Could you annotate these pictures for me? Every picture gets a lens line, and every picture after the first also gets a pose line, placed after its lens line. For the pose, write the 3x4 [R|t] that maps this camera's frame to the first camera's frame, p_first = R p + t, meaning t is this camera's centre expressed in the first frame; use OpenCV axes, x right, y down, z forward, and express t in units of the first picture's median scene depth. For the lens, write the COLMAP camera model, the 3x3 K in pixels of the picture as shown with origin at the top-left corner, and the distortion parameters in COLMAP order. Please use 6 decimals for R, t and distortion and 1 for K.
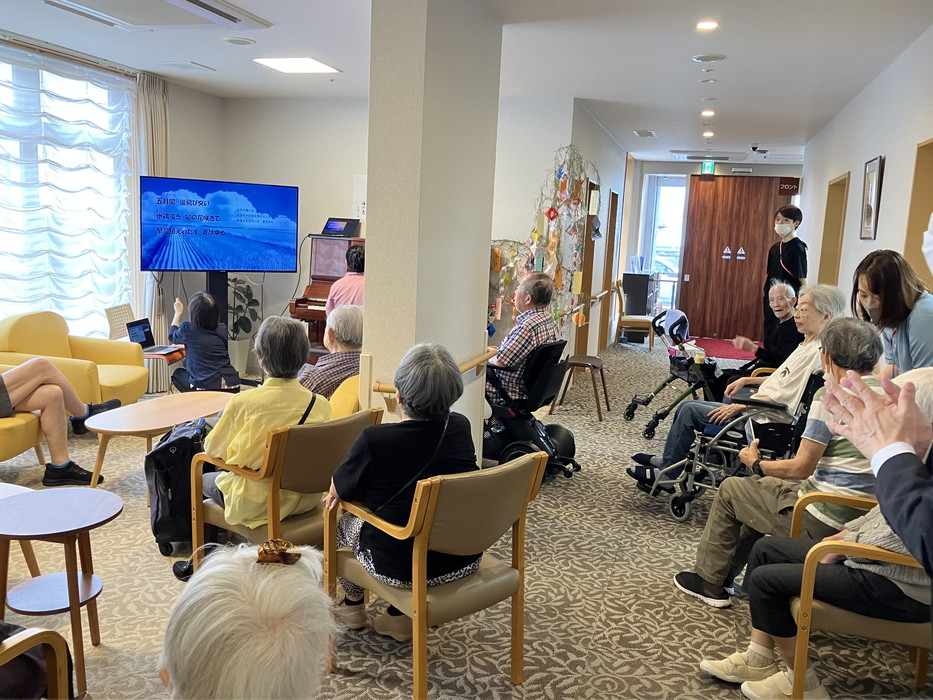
lens RADIAL K [[760.9, 0, 469.4], [0, 760.9, 351.7], [0, 0, 1]] dist [0.003527, 0.009759]
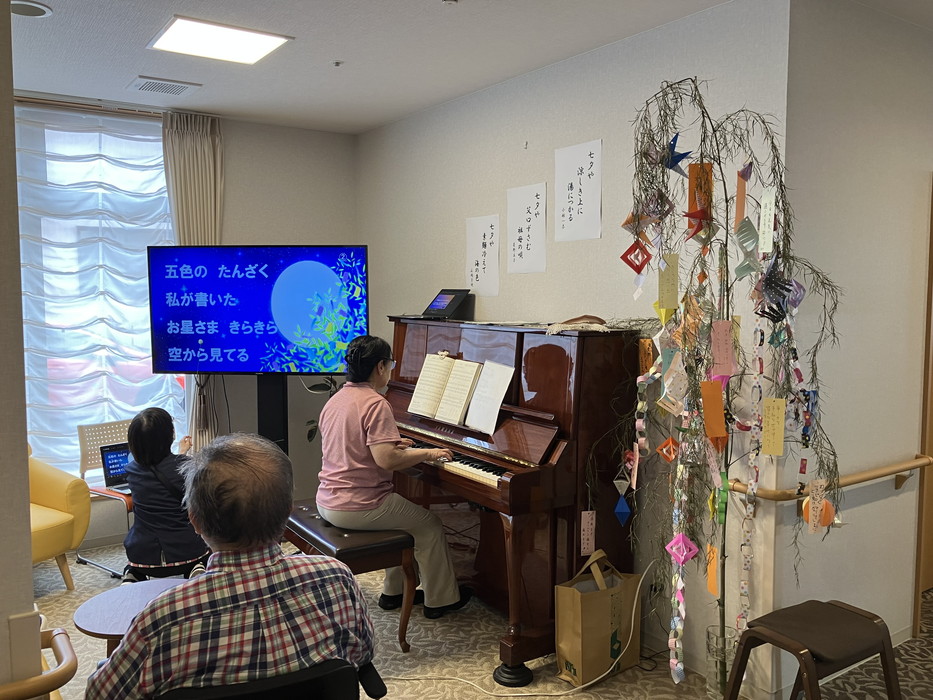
lens RADIAL K [[760.9, 0, 463.9], [0, 760.9, 350.9], [0, 0, 1]] dist [0.003527, 0.009759]
pose [[0.773303, 0.002452, -0.634032, 0.296469], [-0.066315, 0.994821, -0.077034, -0.099687], [0.630559, 0.101616, 0.769460, 0.681732]]
